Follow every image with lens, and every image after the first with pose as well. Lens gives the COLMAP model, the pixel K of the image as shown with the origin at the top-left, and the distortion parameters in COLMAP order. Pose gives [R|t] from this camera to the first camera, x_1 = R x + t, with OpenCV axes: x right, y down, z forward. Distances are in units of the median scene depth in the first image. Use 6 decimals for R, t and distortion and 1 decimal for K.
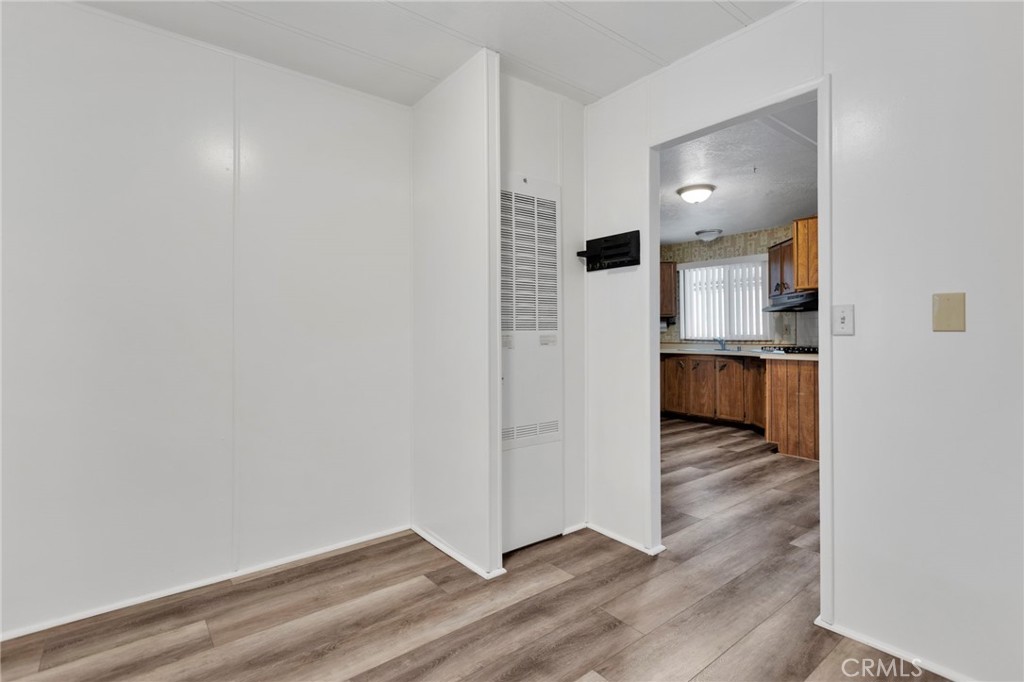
lens RADIAL K [[488.0, 0, 511.8], [0, 488.0, 334.9], [0, 0, 1]] dist [-0.001868, 0.000786]
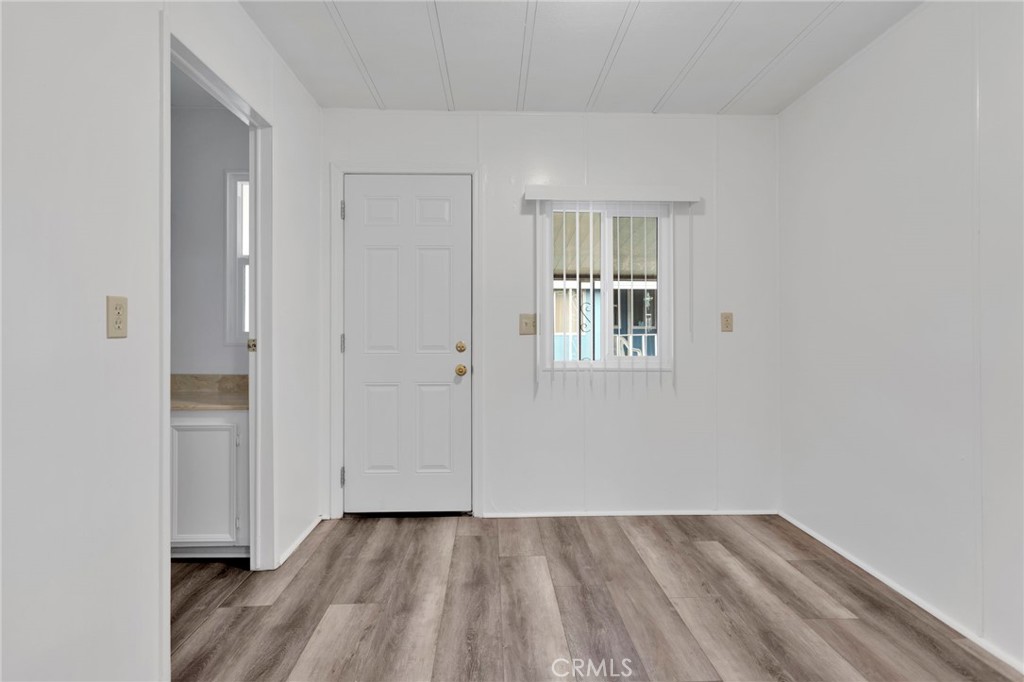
lens RADIAL K [[488.0, 0, 512.2], [0, 488.0, 335.7], [0, 0, 1]] dist [-0.001868, 0.000786]
pose [[-0.599048, 0.008666, -0.800666, 0.579612], [-0.001683, 0.999926, 0.012082, 0.004192], [0.800711, 0.008586, -0.598989, 1.040230]]
